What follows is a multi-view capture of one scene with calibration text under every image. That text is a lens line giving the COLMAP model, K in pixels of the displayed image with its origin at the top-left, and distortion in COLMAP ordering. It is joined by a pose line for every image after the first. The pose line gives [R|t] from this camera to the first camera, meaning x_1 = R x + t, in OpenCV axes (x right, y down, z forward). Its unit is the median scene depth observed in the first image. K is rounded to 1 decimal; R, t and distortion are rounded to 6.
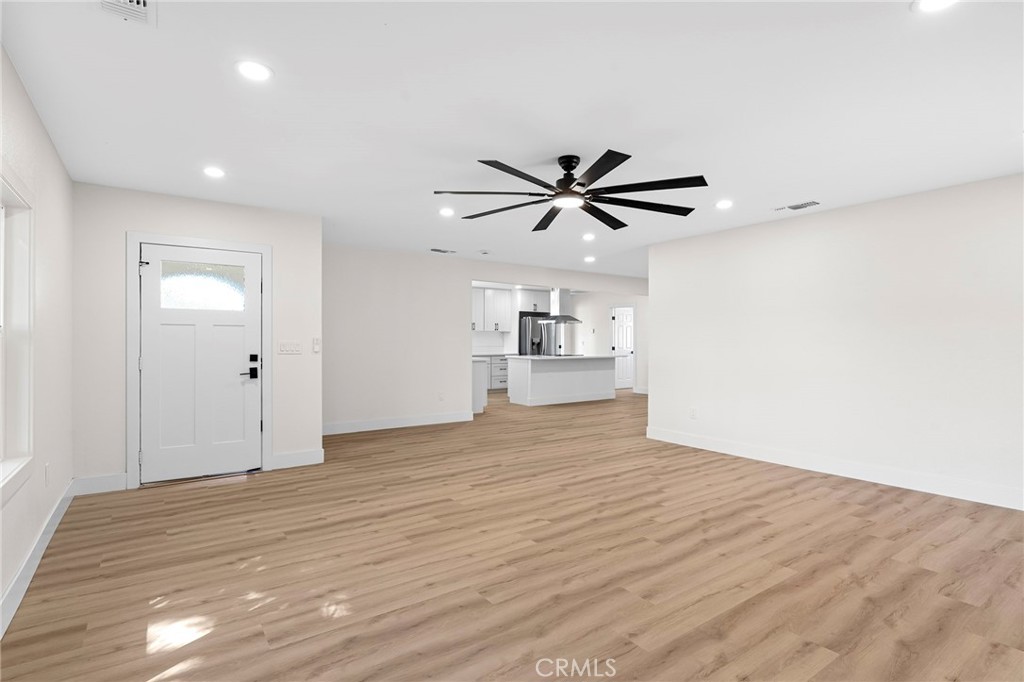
lens RADIAL K [[512.1, 0, 516.2], [0, 512.1, 338.6], [0, 0, 1]] dist [-0.000051, 0.000273]
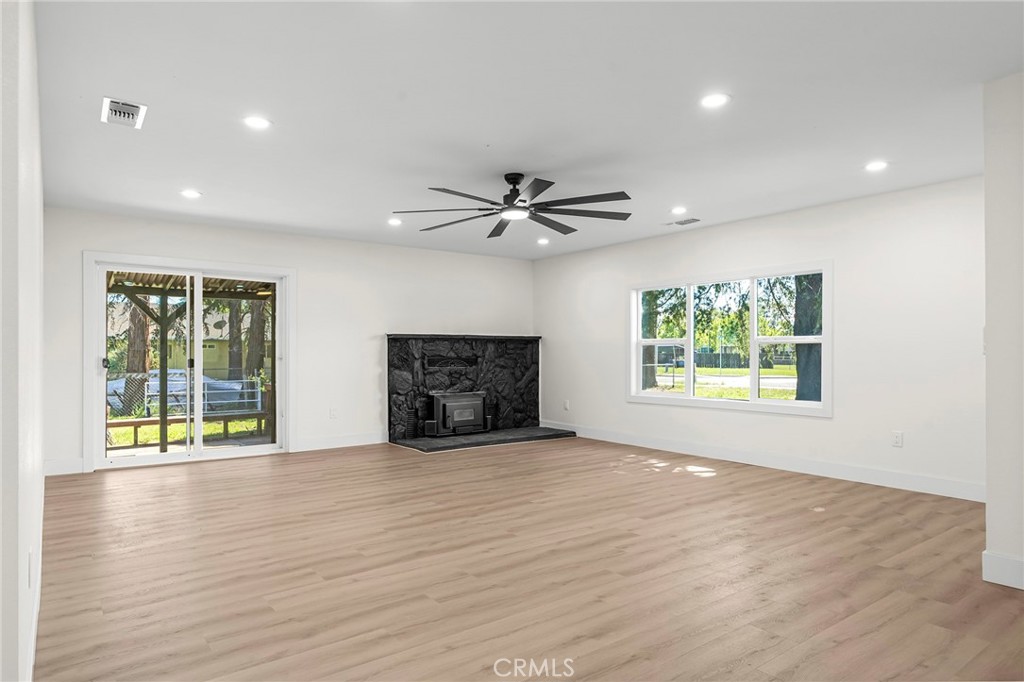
lens RADIAL K [[600.0, 0, 513.5], [0, 600.0, 350.3], [0, 0, 1]] dist [0.001918, -0.000076]
pose [[-0.999780, -0.001876, -0.020914, 0.120568], [-0.001620, 0.999924, -0.012226, 0.038601], [0.020936, -0.012190, -0.999707, 2.101370]]
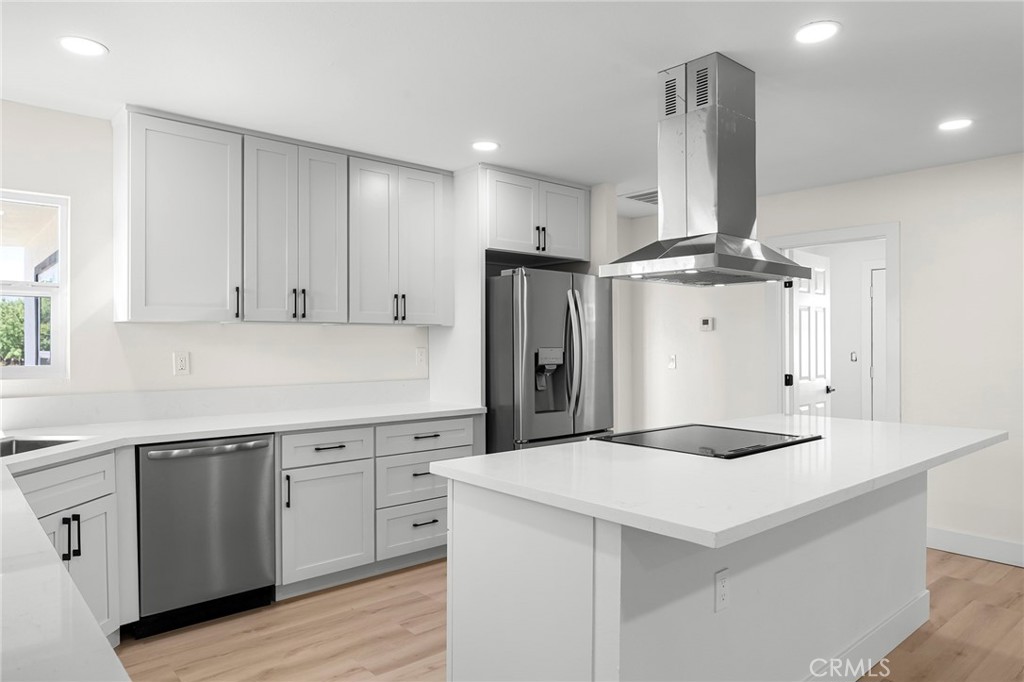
lens RADIAL K [[669.0, 0, 515.5], [0, 669.0, 343.1], [0, 0, 1]] dist [0.000778, -0.000038]
pose [[0.994500, -0.002380, 0.104709, -0.019724], [0.001613, 0.999971, 0.007402, -0.008282], [-0.104724, -0.007193, 0.994475, 0.837349]]
